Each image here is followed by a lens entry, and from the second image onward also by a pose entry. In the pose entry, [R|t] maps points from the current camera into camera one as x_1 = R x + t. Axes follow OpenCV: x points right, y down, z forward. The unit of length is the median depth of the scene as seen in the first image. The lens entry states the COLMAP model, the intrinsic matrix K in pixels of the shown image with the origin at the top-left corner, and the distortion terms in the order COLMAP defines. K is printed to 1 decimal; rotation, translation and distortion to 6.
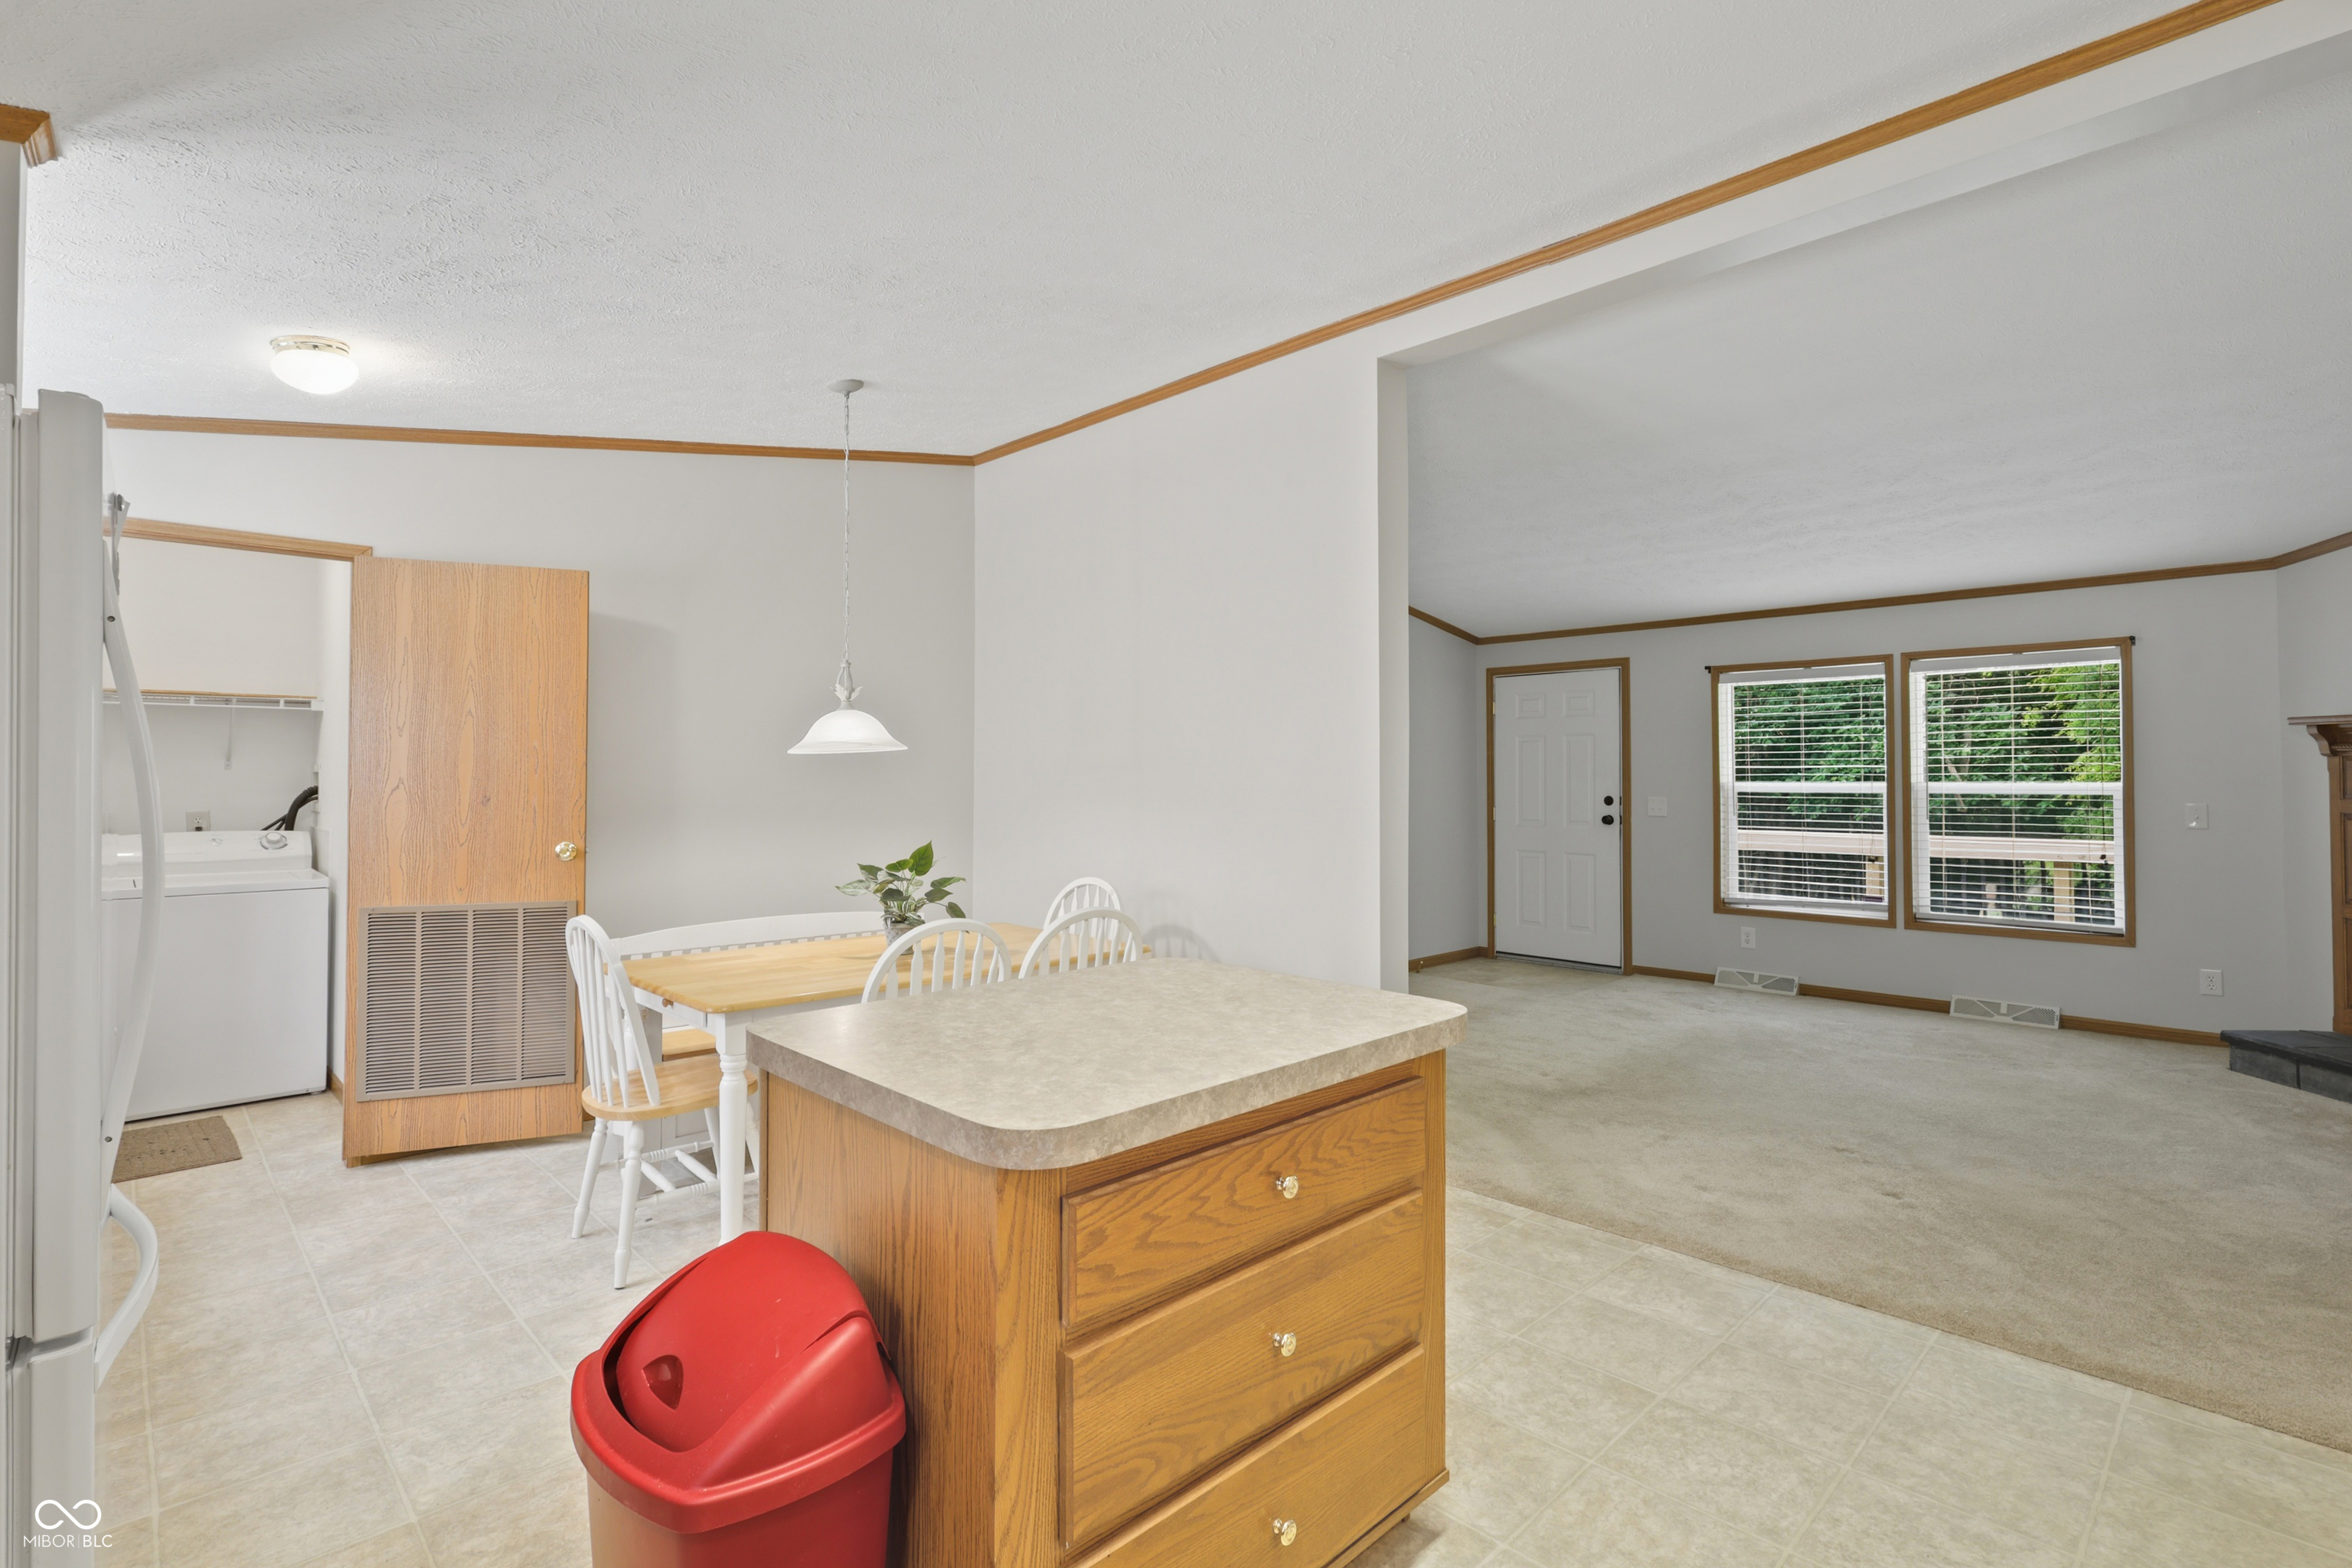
lens RADIAL K [[1069.8, 0, 1173.6], [0, 1069.8, 765.8], [0, 0, 1]] dist [-0.009562, 0.000287]
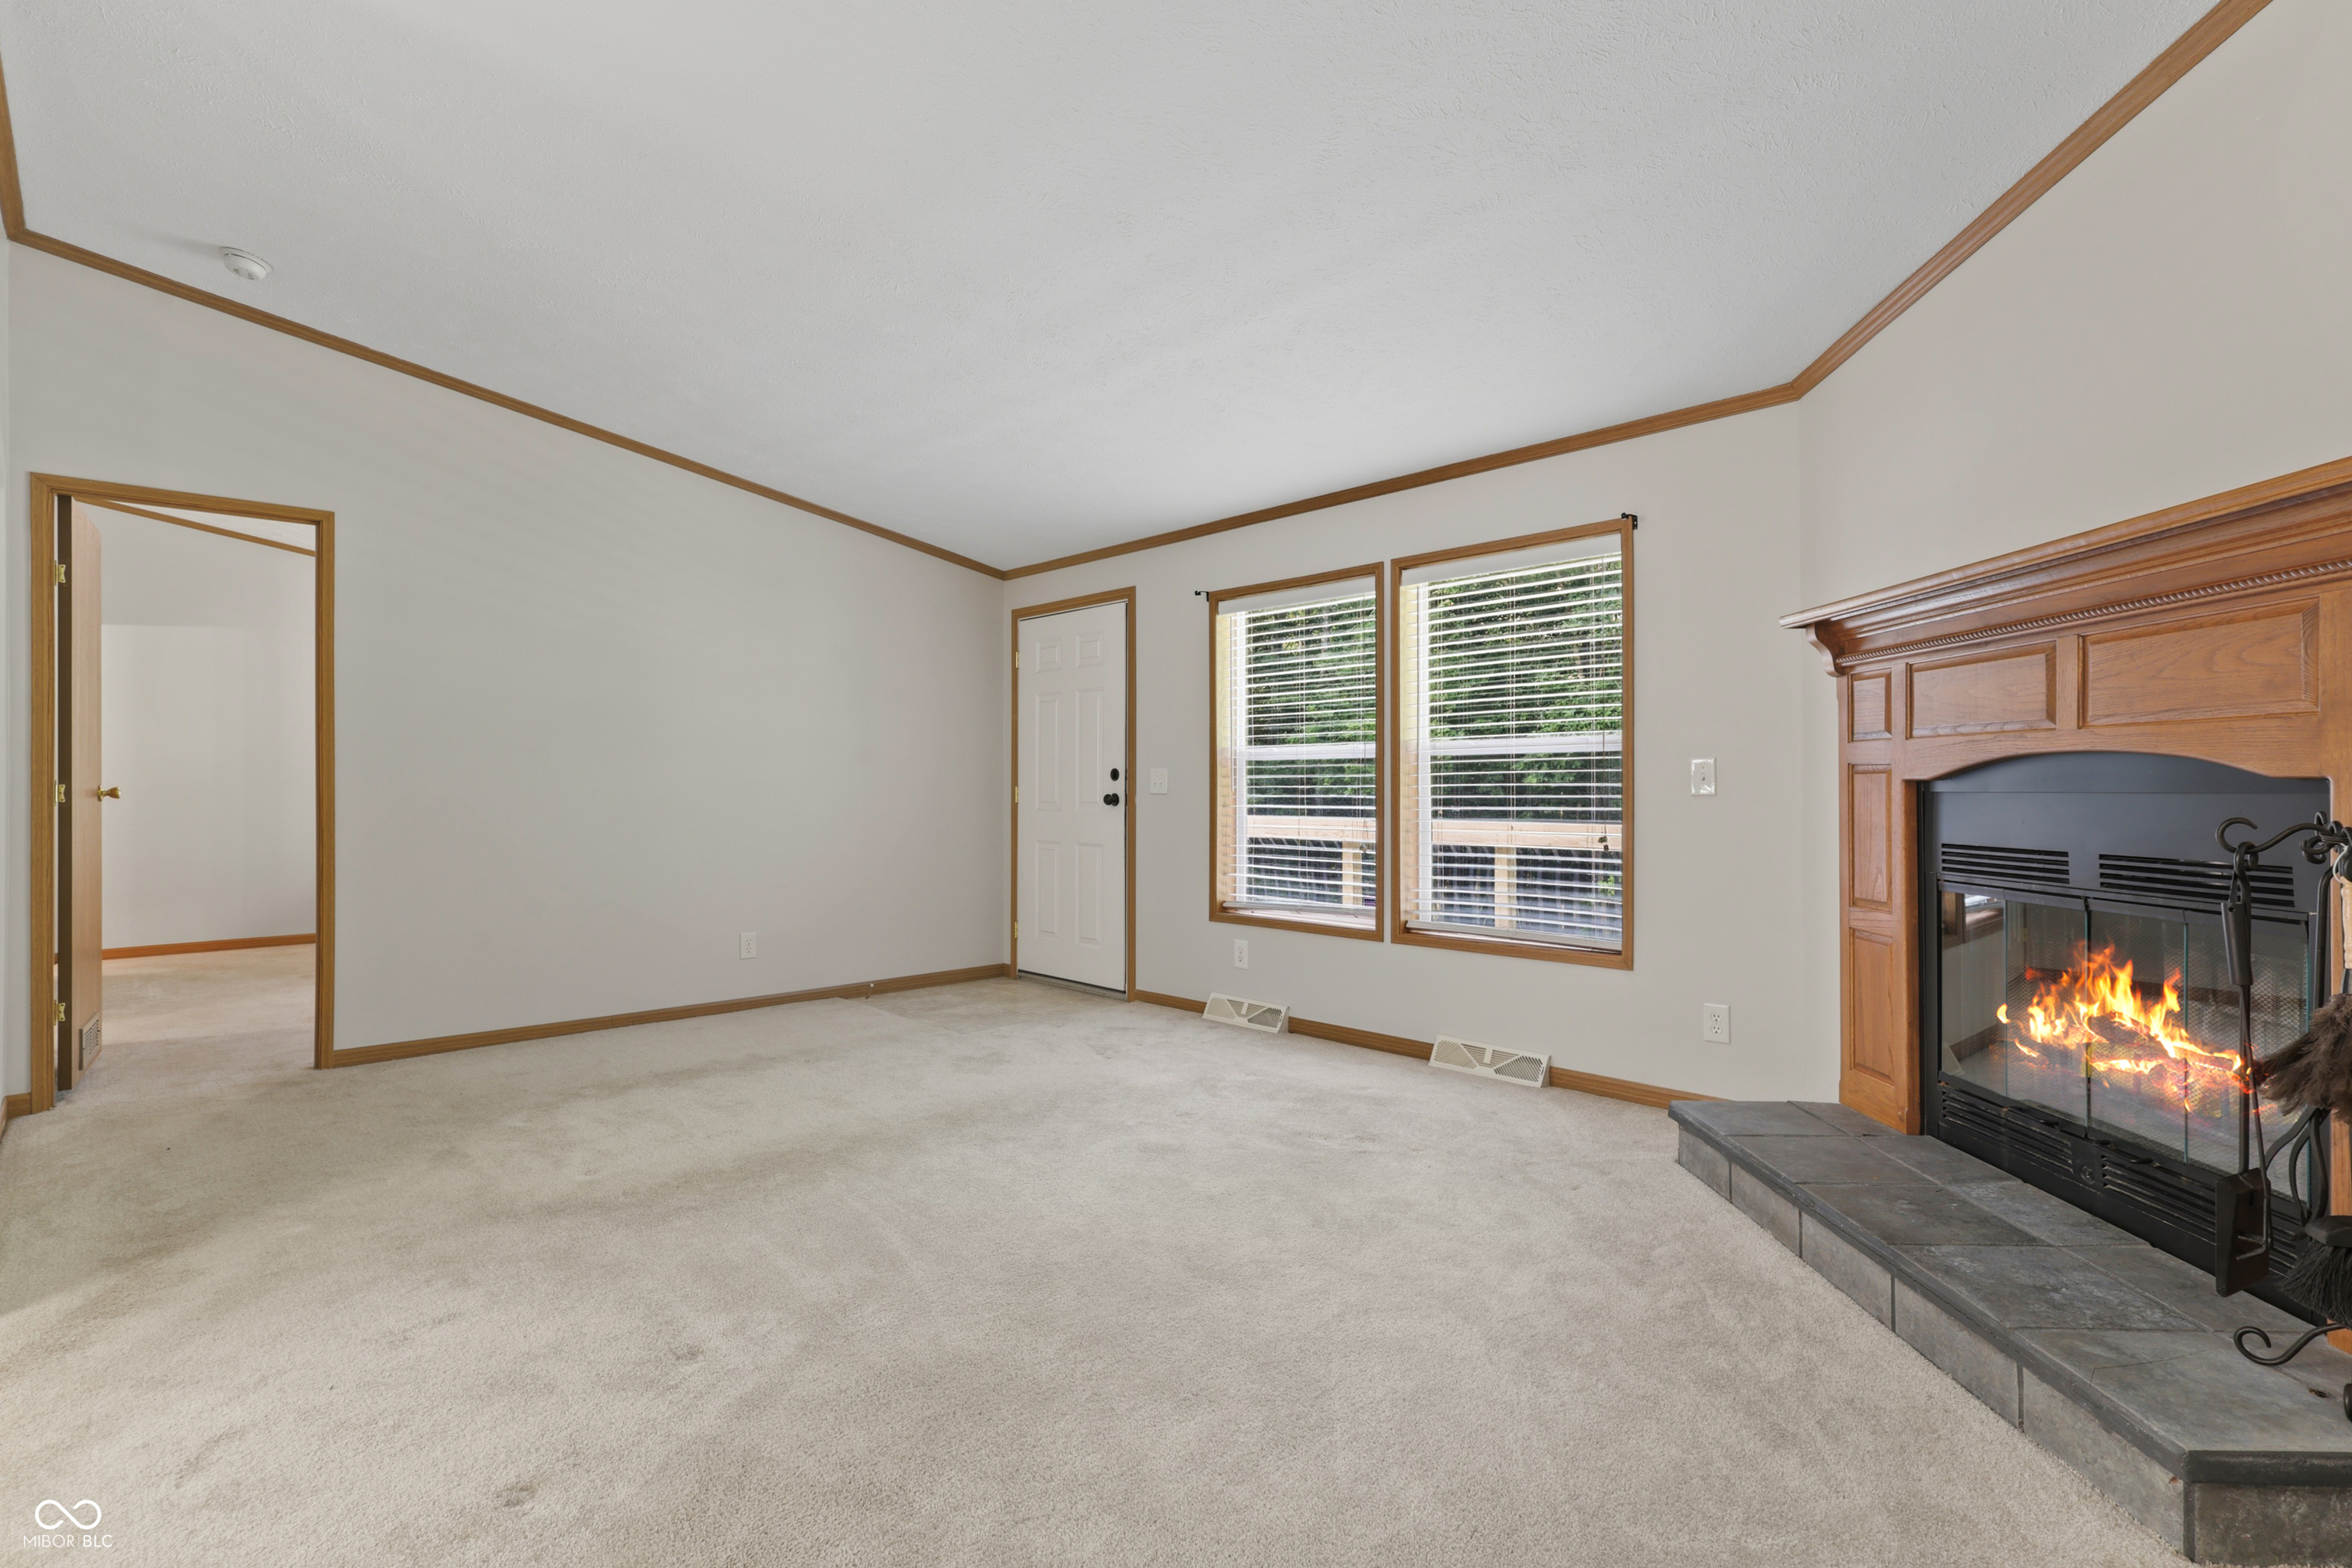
lens RADIAL K [[1069.8, 0, 1184.9], [0, 1069.8, 784.3], [0, 0, 1]] dist [-0.009562, 0.000287]
pose [[0.999881, 0.000319, 0.015438, 0.523788], [-0.000440, 0.999969, 0.007854, 0.039378], [-0.015435, -0.007860, 0.999850, 0.273104]]
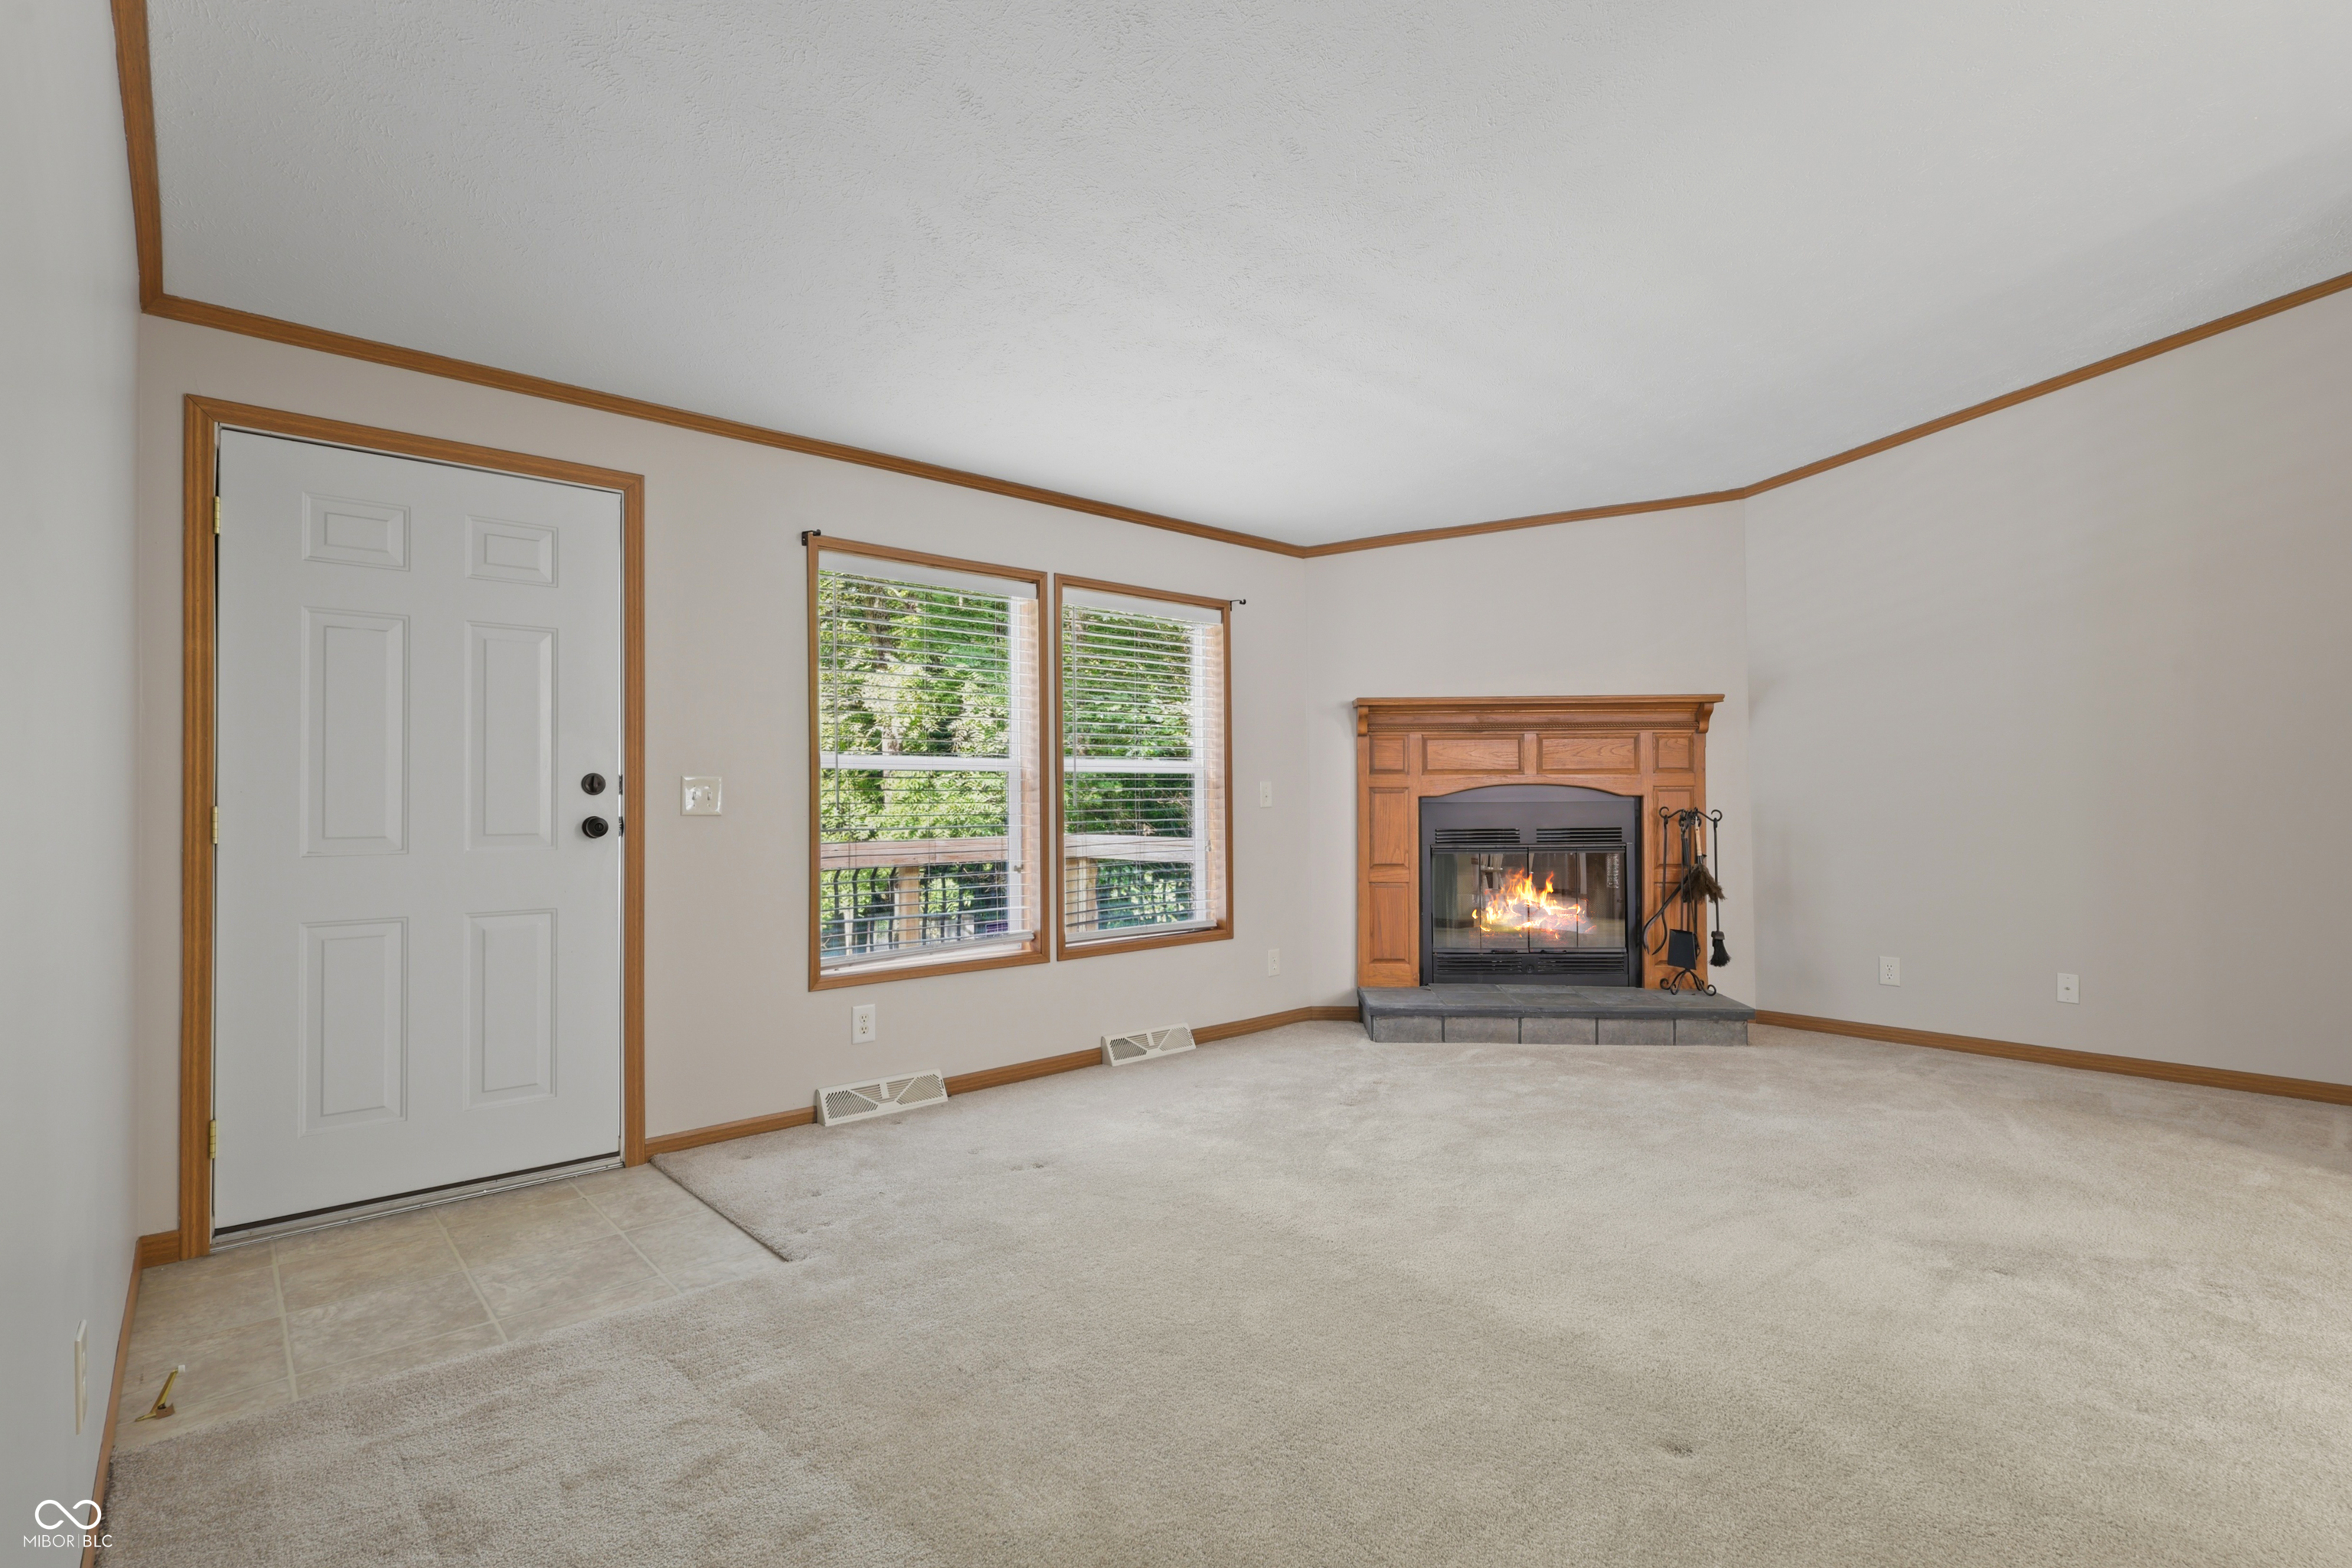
lens RADIAL K [[1109.3, 0, 1191.2], [0, 1109.3, 777.5], [0, 0, 1]] dist [0.005301, 0.000634]
pose [[0.042716, 0.023270, 0.998816, -0.051332], [-0.003396, 0.999726, -0.023146, 0.046712], [-0.999081, -0.002404, 0.042783, 0.860534]]
